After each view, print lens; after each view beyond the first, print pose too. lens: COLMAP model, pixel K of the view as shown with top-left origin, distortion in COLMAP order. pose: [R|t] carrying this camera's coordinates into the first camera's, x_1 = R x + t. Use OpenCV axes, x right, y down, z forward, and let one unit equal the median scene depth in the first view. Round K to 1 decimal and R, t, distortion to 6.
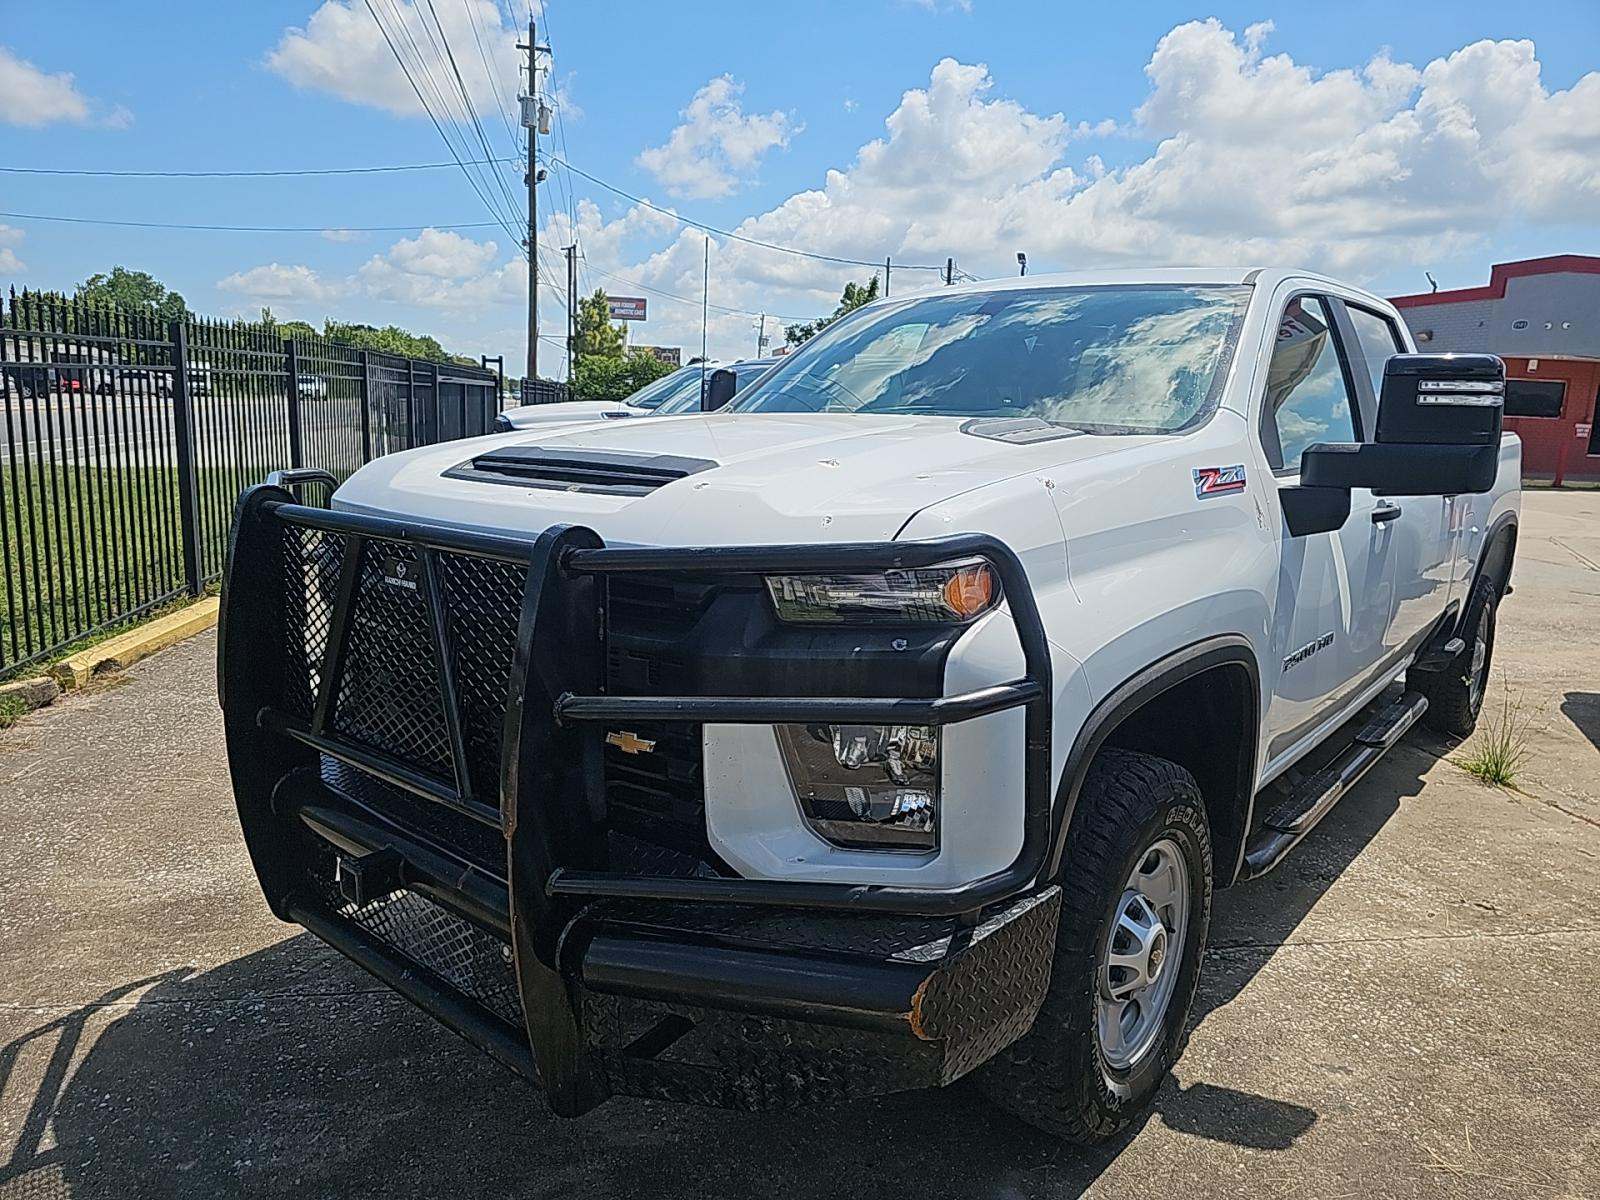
lens RADIAL K [[1078.4, 0, 791.8], [0, 1078.4, 604.3], [0, 0, 1]] dist [0.010946, 0.000458]
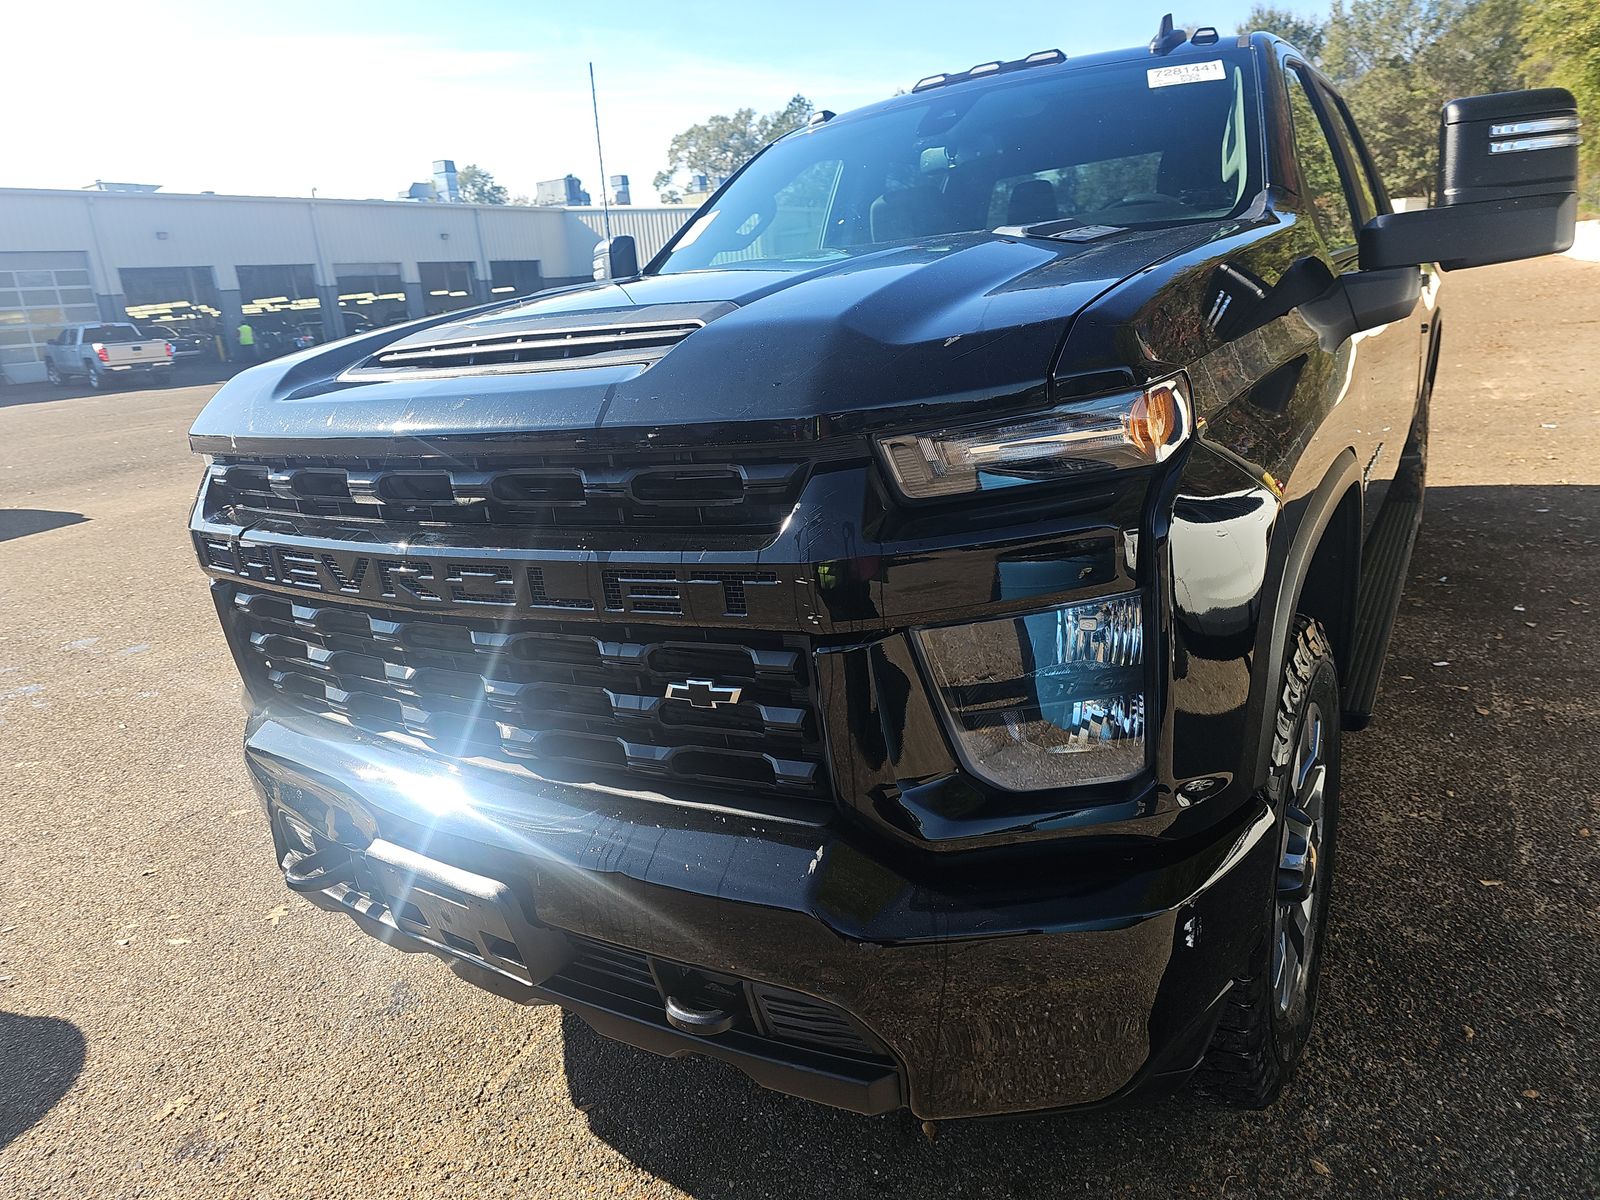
lens RADIAL K [[1085.9, 0, 811.2], [0, 1085.9, 607.5], [0, 0, 1]] dist [0.046453, -0.030815]
pose [[0.978748, -0.155388, 0.133813, -0.119114], [0.142471, 0.984604, 0.101275, 0.003908], [-0.147490, -0.080058, 0.985818, 0.184223]]
